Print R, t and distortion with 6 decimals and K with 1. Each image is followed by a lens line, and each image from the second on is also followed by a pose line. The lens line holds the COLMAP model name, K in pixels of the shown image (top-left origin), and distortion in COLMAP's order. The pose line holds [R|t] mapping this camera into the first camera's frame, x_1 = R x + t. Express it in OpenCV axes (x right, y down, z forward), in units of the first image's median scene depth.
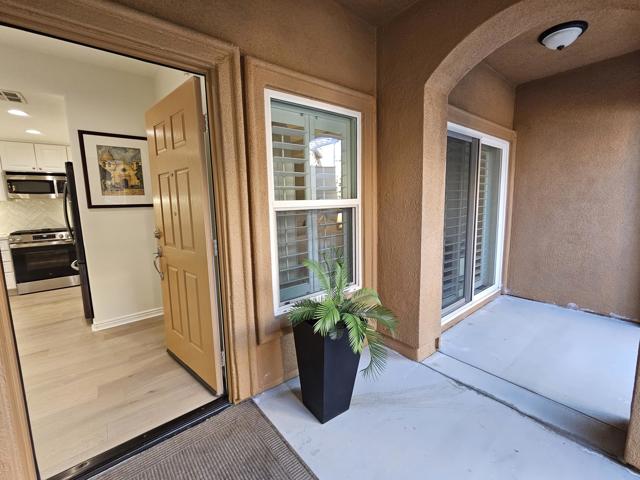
lens RADIAL K [[276.3, 0, 316.9], [0, 276.3, 235.9], [0, 0, 1]] dist [0.001035, 0.000314]
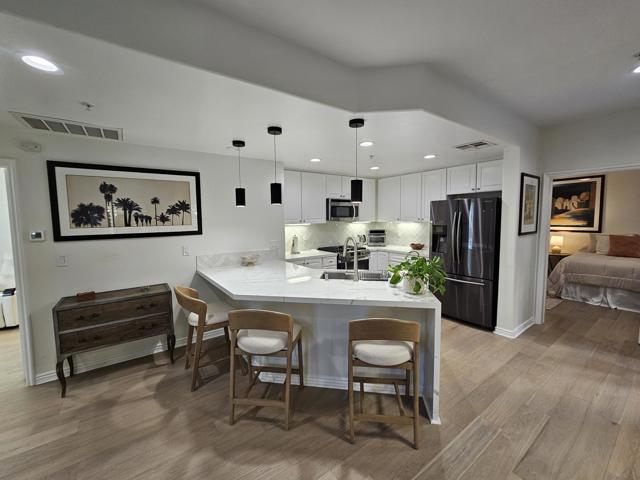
lens RADIAL K [[263.2, 0, 317.2], [0, 263.2, 236.1], [0, 0, 1]] dist [0.000231, 0.000185]
pose [[0.997272, 0.020347, -0.070950, -1.261541], [-0.023930, 0.998461, -0.050030, -0.013979], [0.069823, 0.051592, 0.996224, -0.163485]]
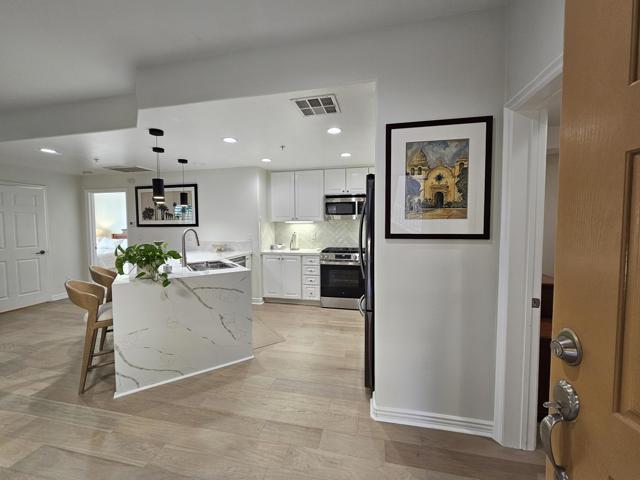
lens RADIAL K [[263.2, 0, 317.2], [0, 263.2, 236.1], [0, 0, 1]] dist [0.000231, 0.000185]
pose [[0.616393, 0.062145, -0.784983, -0.331181], [-0.110175, 0.993881, -0.007829, -0.063160], [0.779693, 0.091311, 0.619468, 0.366503]]
